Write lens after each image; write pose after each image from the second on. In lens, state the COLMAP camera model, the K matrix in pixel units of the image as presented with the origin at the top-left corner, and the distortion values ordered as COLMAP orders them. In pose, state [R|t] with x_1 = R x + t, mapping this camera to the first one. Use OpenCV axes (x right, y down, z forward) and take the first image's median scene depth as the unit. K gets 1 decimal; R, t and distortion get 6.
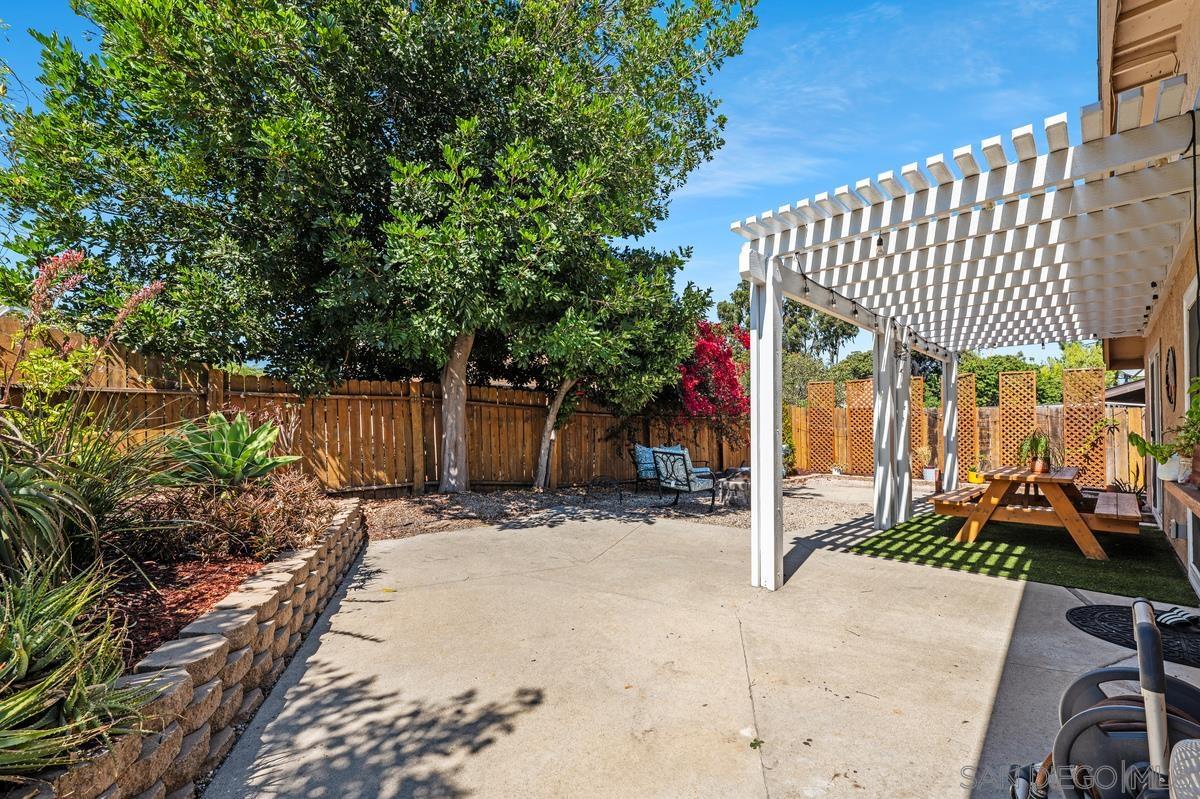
lens RADIAL K [[502.1, 0, 603.8], [0, 502.1, 426.6], [0, 0, 1]] dist [0.001516, 0.000349]
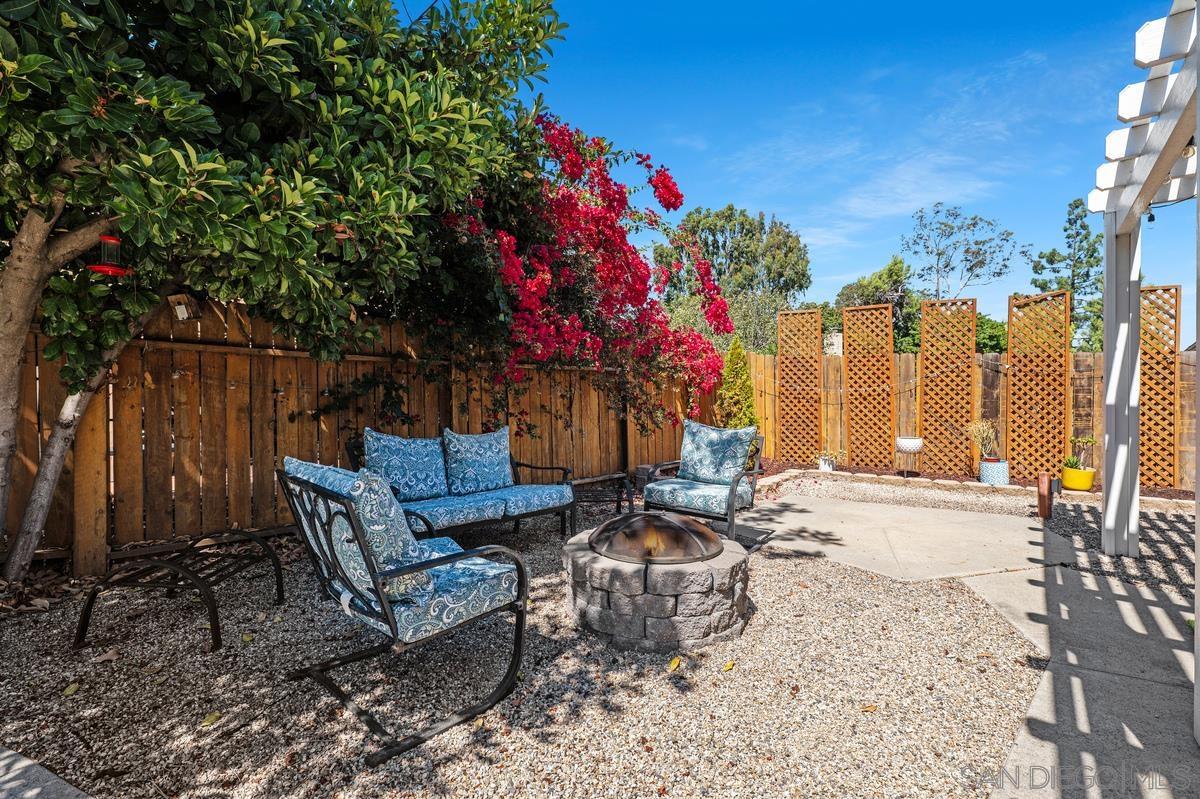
lens RADIAL K [[551.5, 0, 602.1], [0, 551.5, 397.1], [0, 0, 1]] dist [-0.002551, -0.000512]
pose [[0.992629, -0.002037, 0.121174, 0.141728], [0.000899, 0.999955, 0.009446, 0.005594], [-0.121188, -0.009268, 0.992586, 0.437220]]
